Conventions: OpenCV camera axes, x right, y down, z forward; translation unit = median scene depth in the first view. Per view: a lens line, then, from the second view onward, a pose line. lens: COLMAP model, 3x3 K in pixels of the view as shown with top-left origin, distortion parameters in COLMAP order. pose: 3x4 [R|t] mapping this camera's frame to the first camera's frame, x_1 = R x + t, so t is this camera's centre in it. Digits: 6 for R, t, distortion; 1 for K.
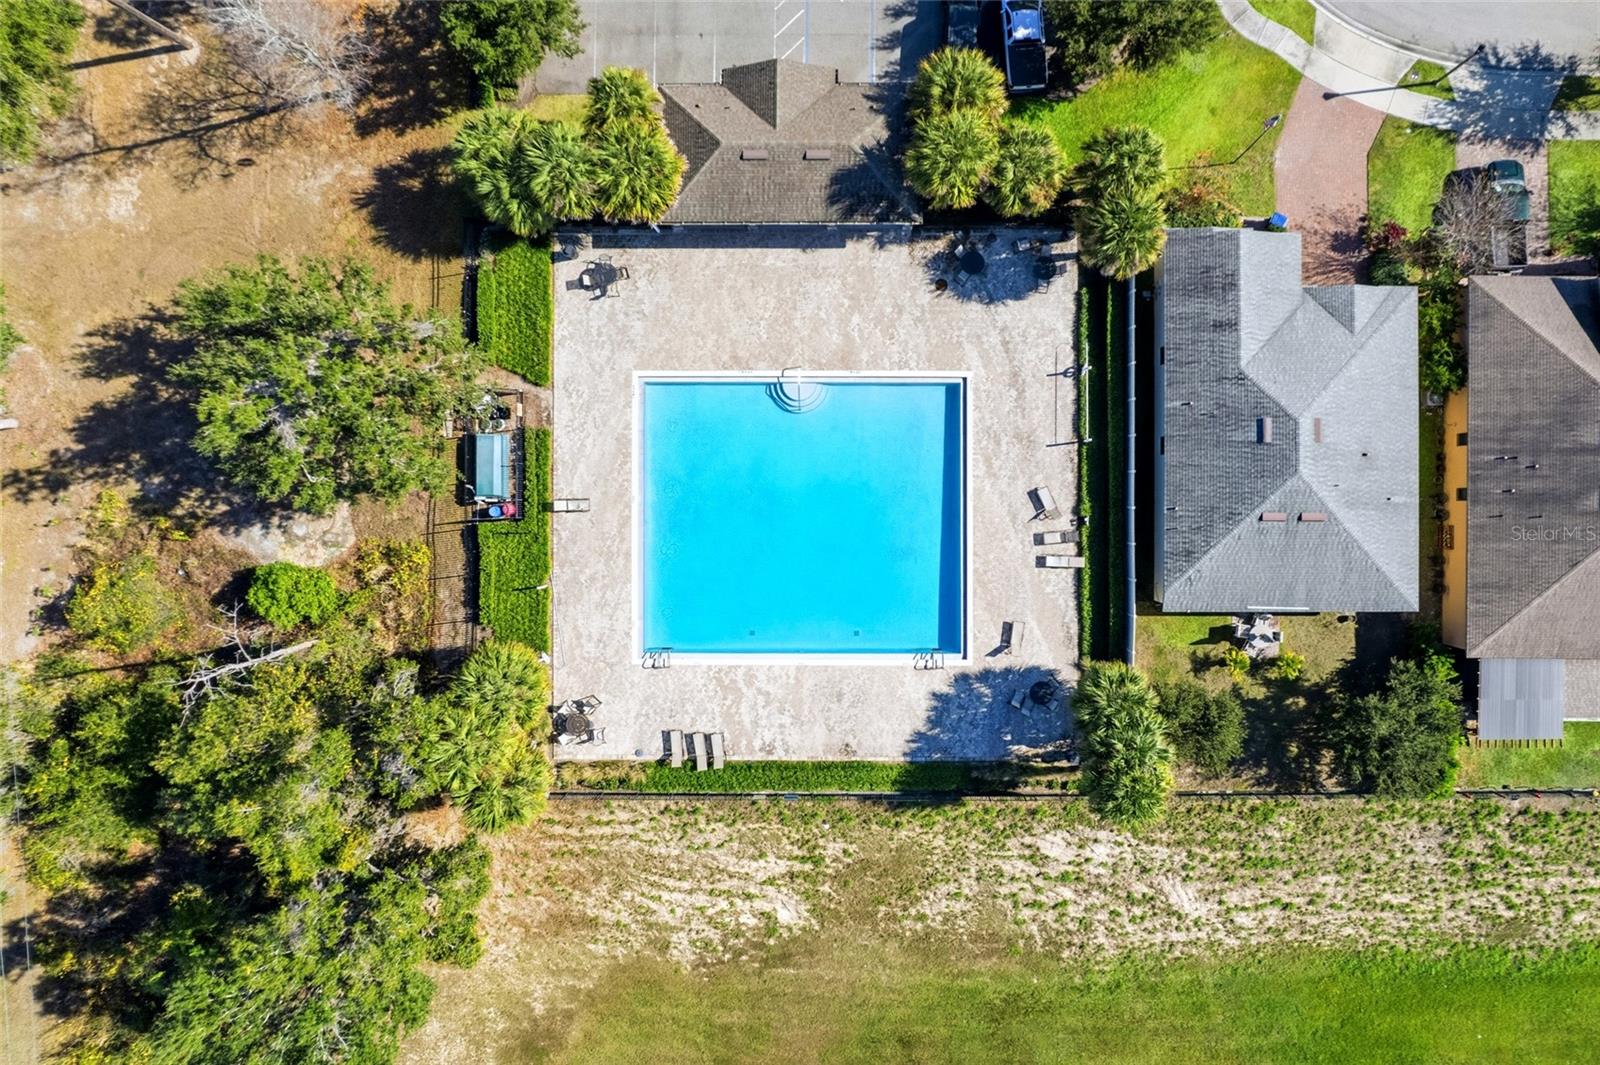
lens RADIAL K [[1027.0, 0, 805.0], [0, 1027.0, 529.7], [0, 0, 1]] dist [-0.076647, 0.068335]
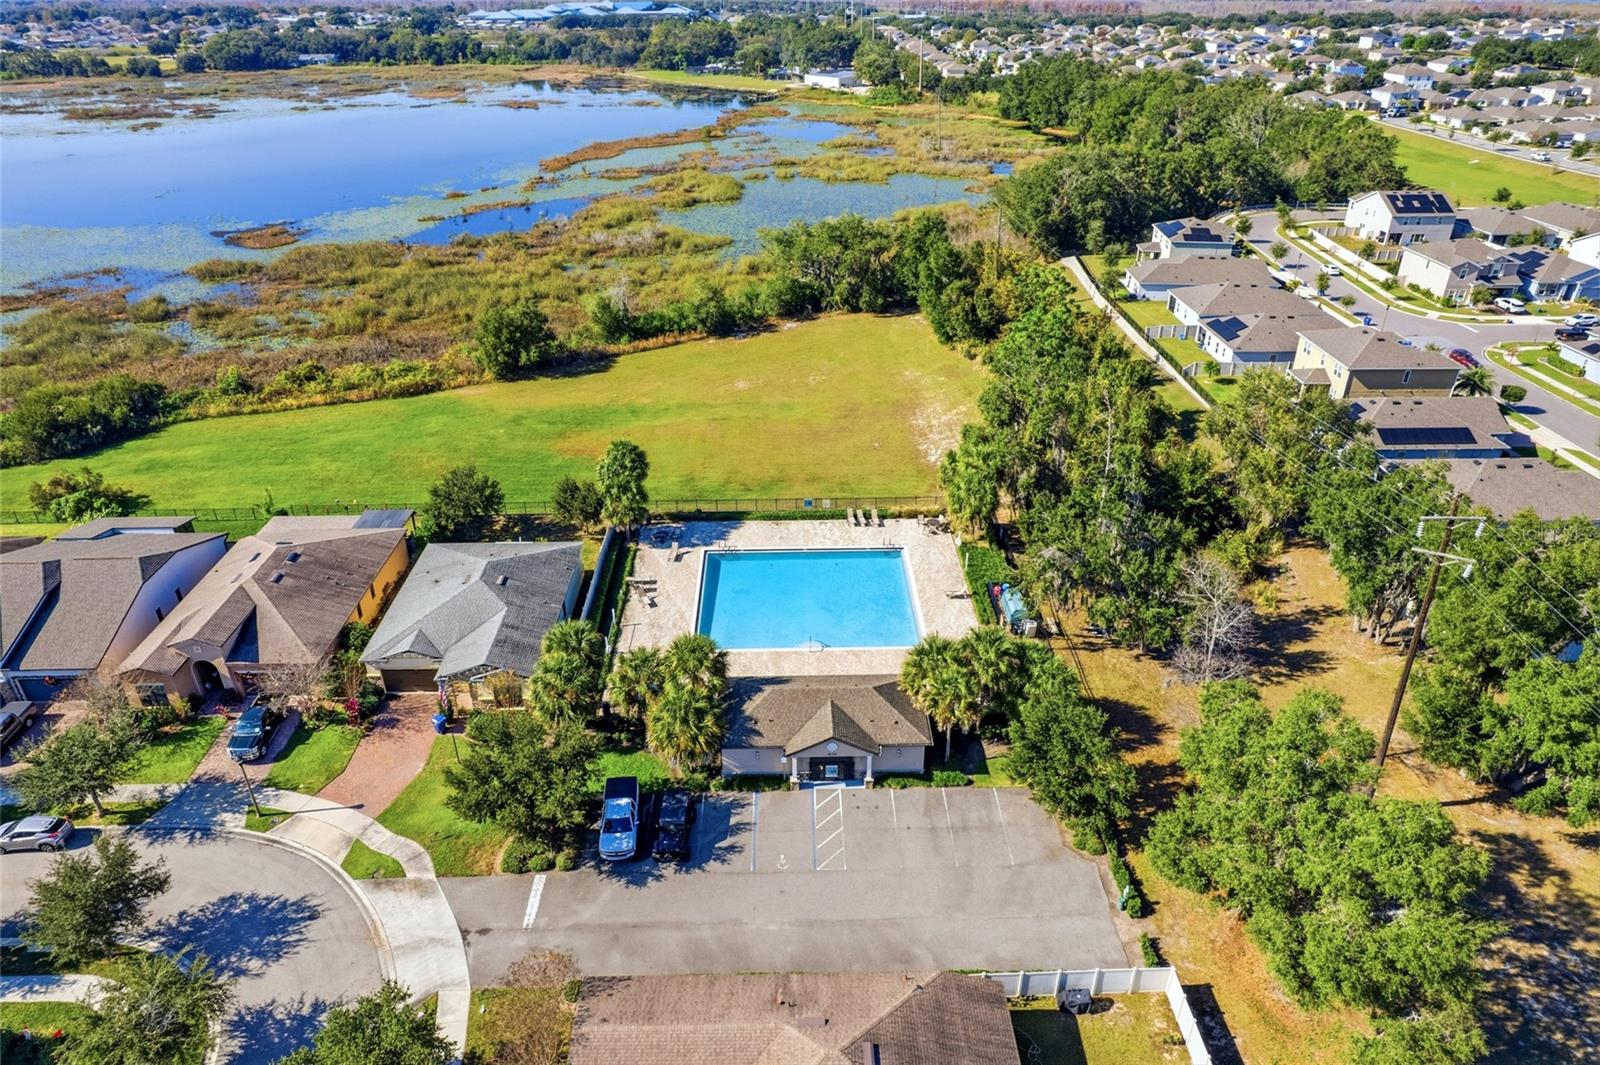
lens RADIAL K [[1027.0, 0, 805.0], [0, 1027.0, 529.7], [0, 0, 1]] dist [-0.076647, 0.068335]
pose [[-0.999638, 0.019971, -0.018039, 0.025039], [-0.025460, -0.484615, 0.874357, -1.308754], [0.008720, 0.874500, 0.484947, 0.167845]]
